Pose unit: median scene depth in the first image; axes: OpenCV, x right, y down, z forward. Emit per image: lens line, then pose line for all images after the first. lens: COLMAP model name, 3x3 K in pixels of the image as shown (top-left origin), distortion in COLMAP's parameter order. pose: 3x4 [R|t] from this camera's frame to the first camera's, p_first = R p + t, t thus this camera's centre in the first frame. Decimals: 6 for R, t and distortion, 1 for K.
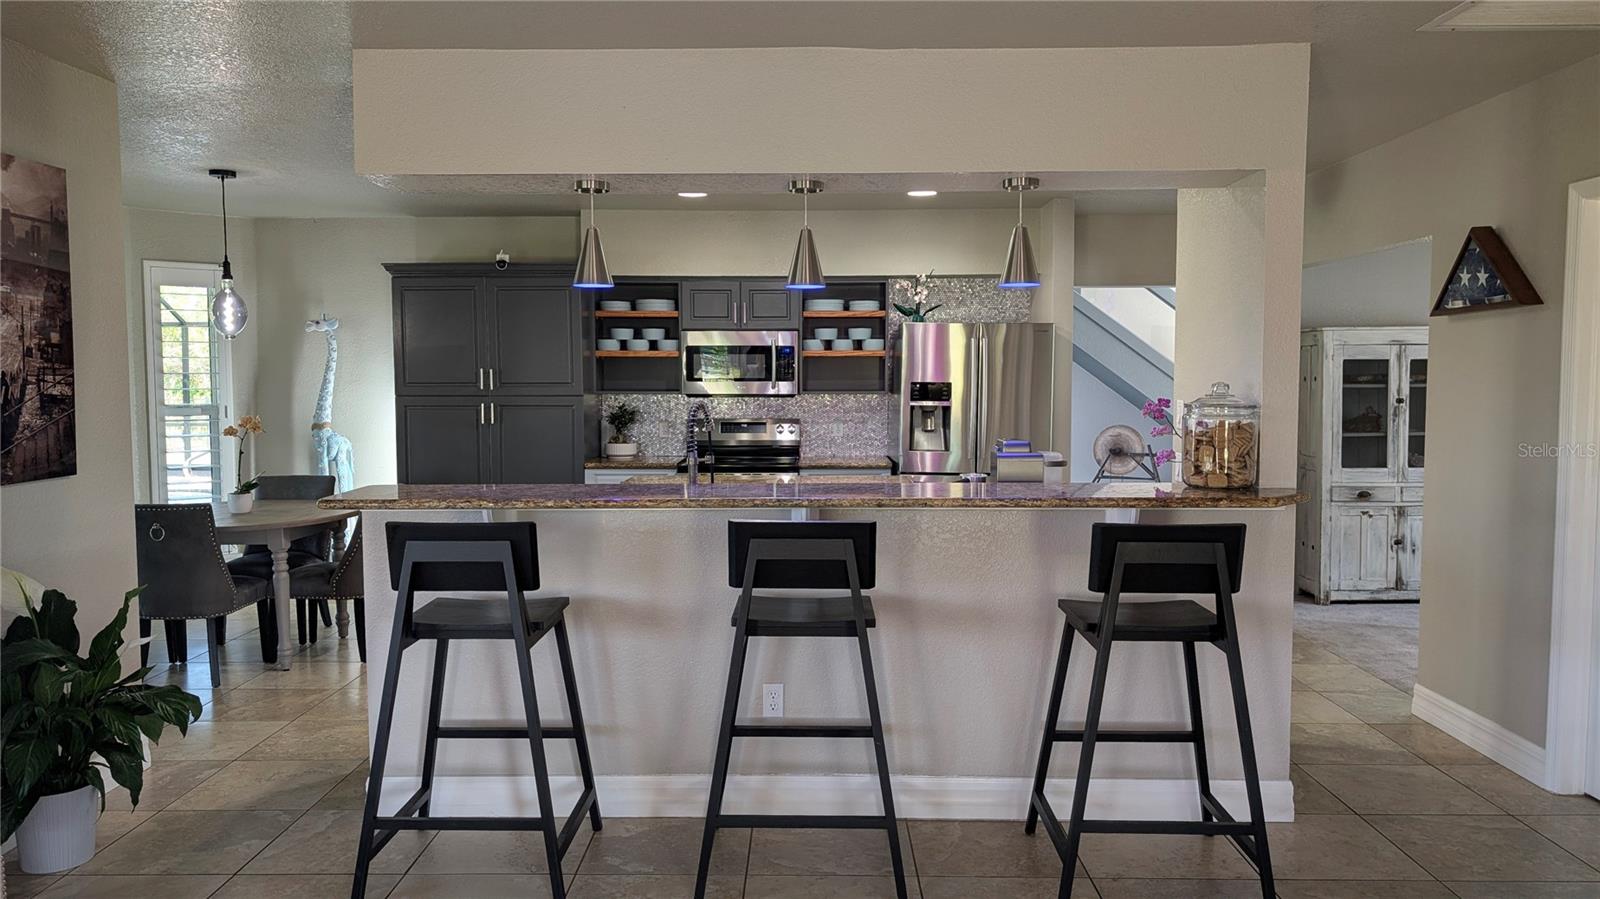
lens RADIAL K [[1159.5, 0, 801.9], [0, 1159.5, 451.6], [0, 0, 1]] dist [0.038236, -0.046161]
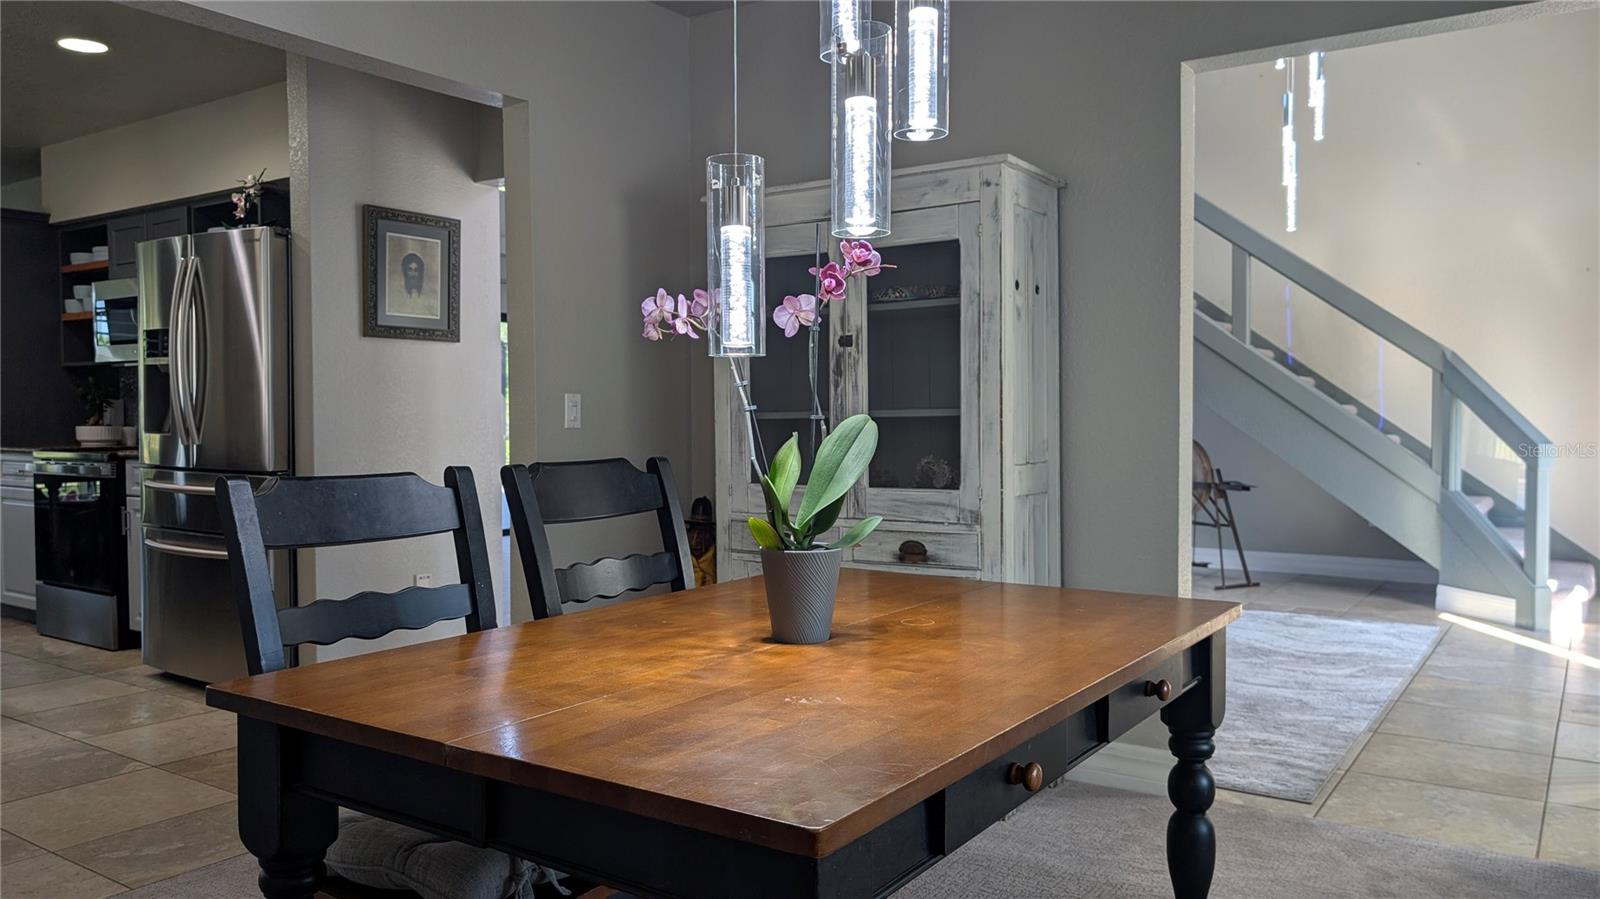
lens RADIAL K [[1159.5, 0, 802.0], [0, 1159.5, 437.1], [0, 0, 1]] dist [0.038236, -0.046161]
pose [[0.833793, 0.013179, -0.551920, 1.240931], [-0.038741, 0.998647, -0.034680, 0.018166], [0.550717, 0.050297, 0.833175, 1.006054]]
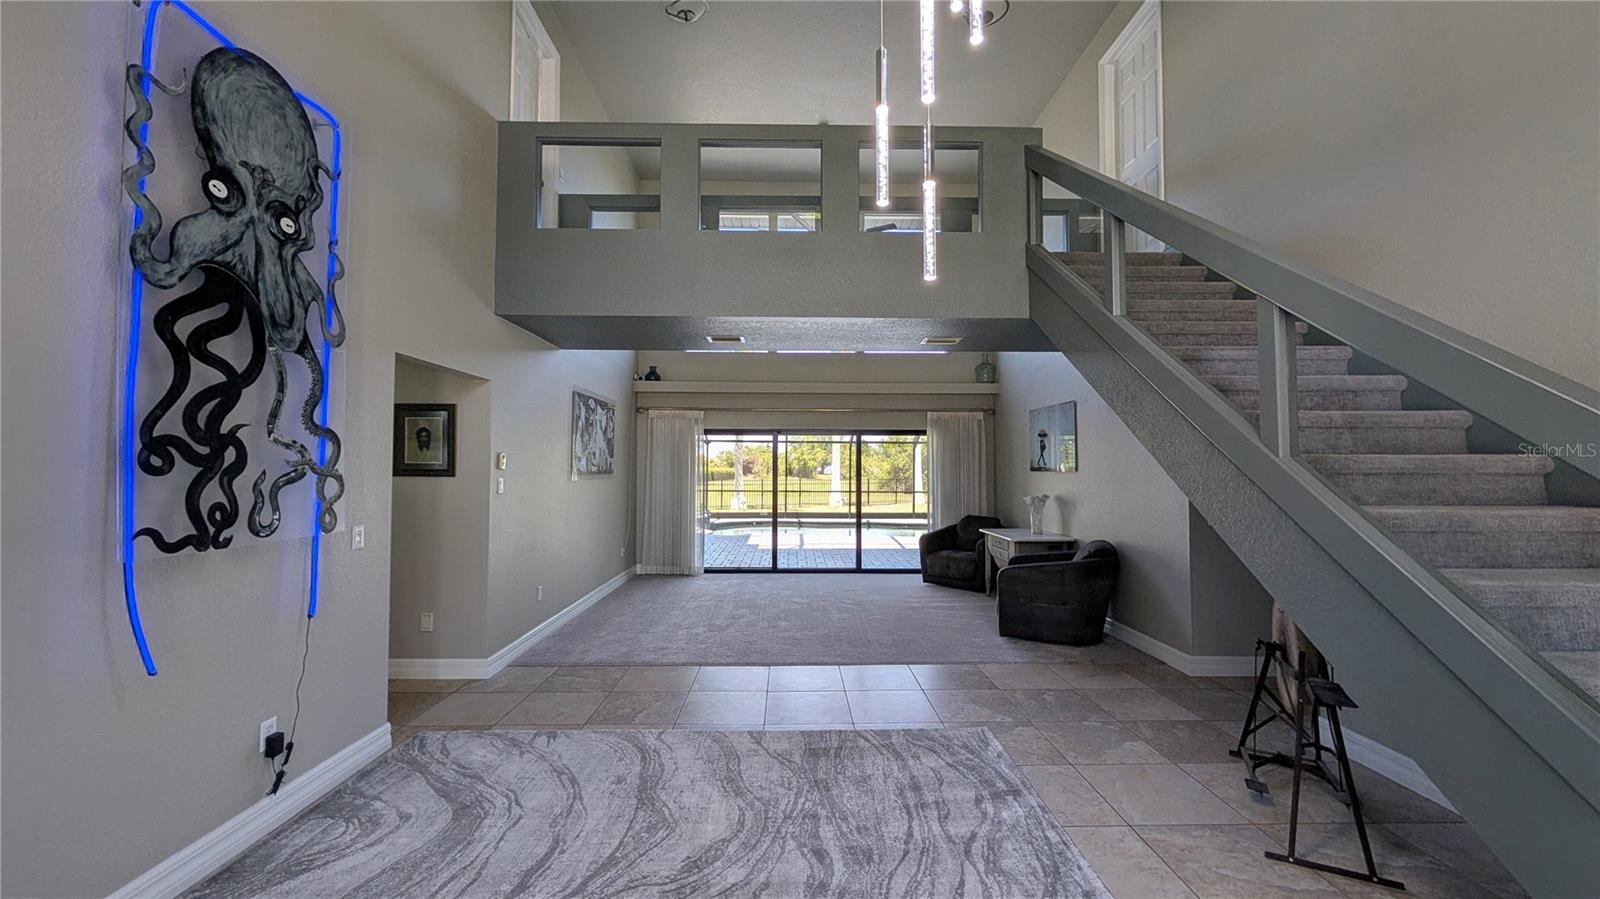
lens RADIAL K [[606.2, 0, 804.9], [0, 606.2, 443.3], [0, 0, 1]] dist [0.001831, 0.000967]
pose [[0.018128, -0.035867, -0.999192, 1.348575], [-0.071151, 0.996776, -0.037071, -0.148172], [0.997301, 0.071765, 0.015517, 2.249723]]
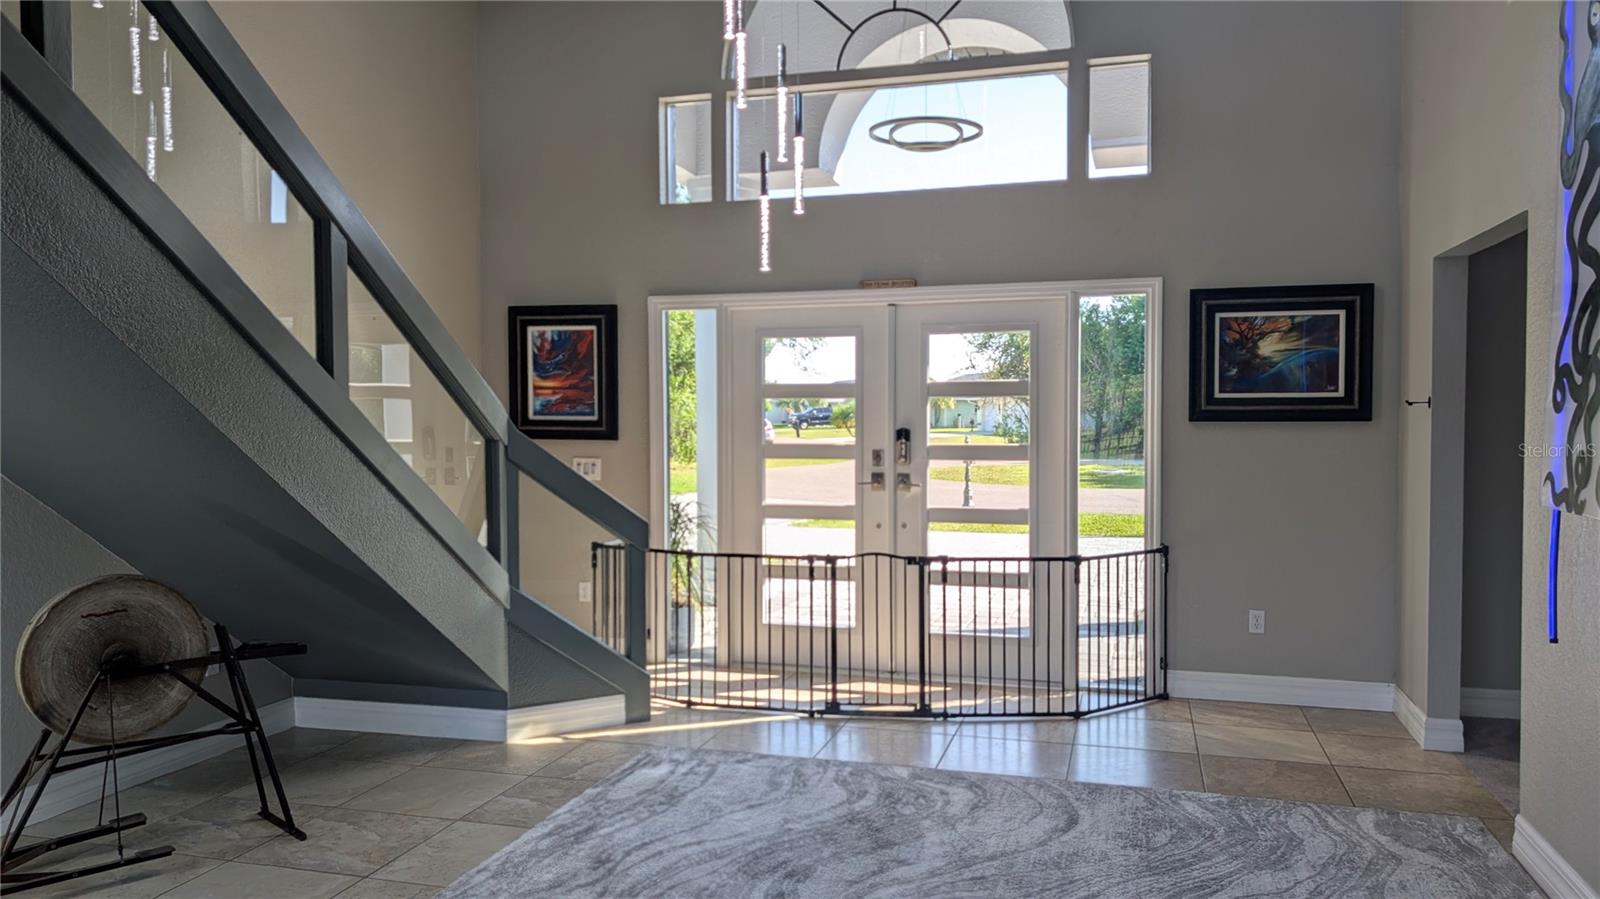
lens RADIAL K [[1159.5, 0, 804.0], [0, 1159.5, 447.3], [0, 0, 1]] dist [0.038236, -0.046161]
pose [[0.284360, -0.027574, 0.958321, 0.092118], [0.074665, 0.997187, 0.006537, -0.123823], [-0.955806, 0.069694, 0.285619, 2.033992]]
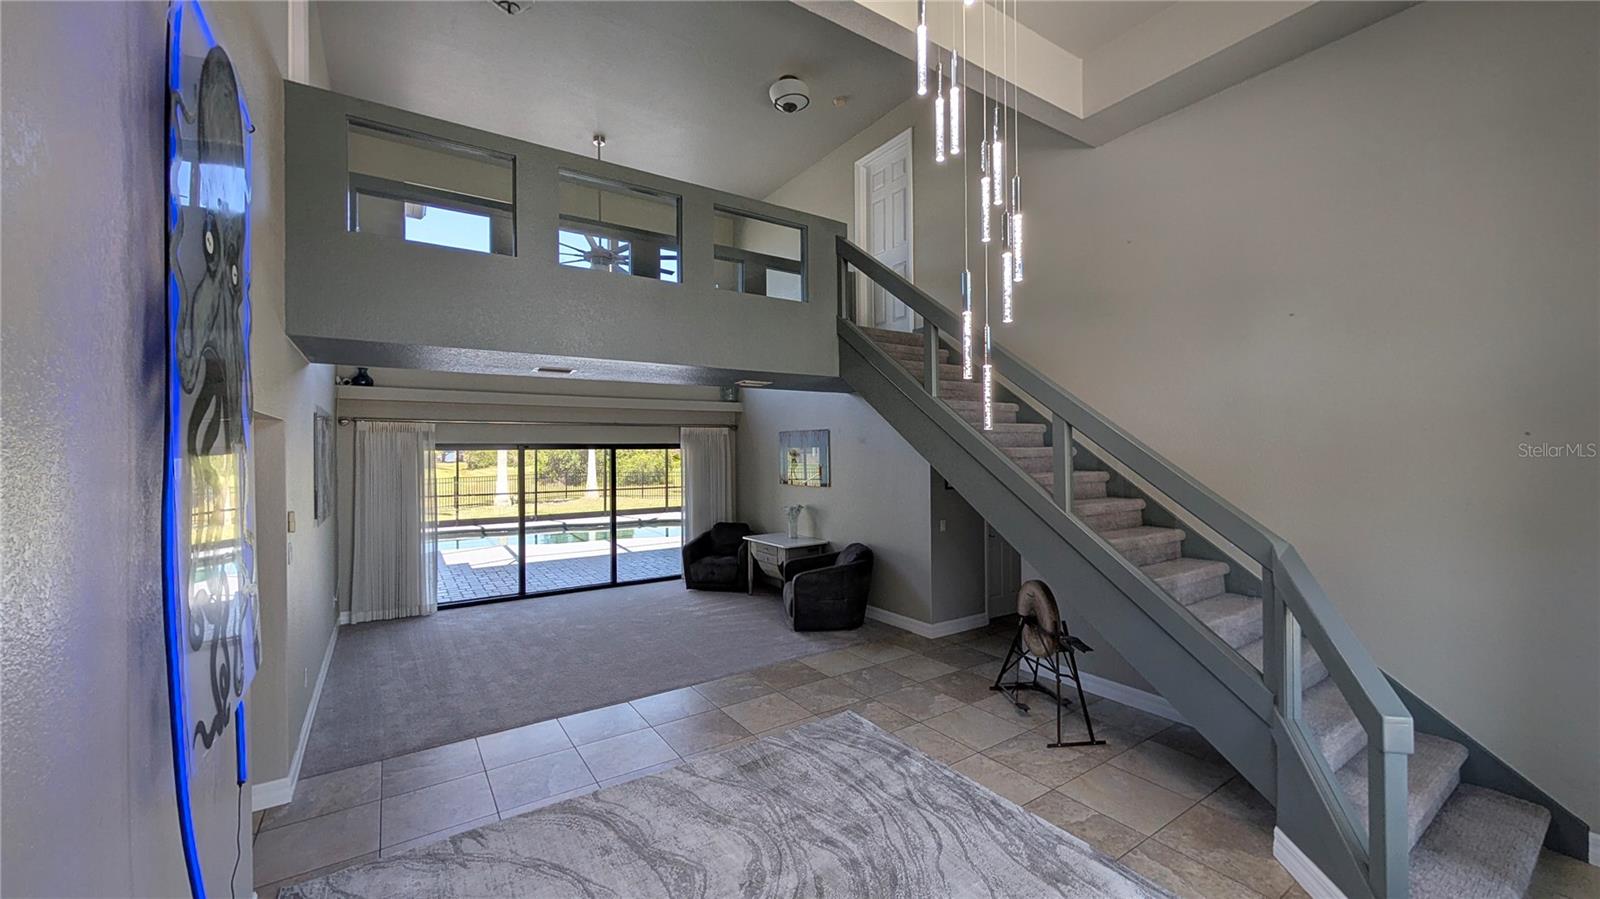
lens RADIAL K [[606.2, 0, 798.5], [0, 606.2, 443.5], [0, 0, 1]] dist [0.001831, 0.000967]
pose [[0.557459, -0.007032, -0.830175, 1.351362], [-0.052653, 0.997652, -0.043807, -0.220716], [0.828533, 0.068131, 0.555779, 1.871637]]
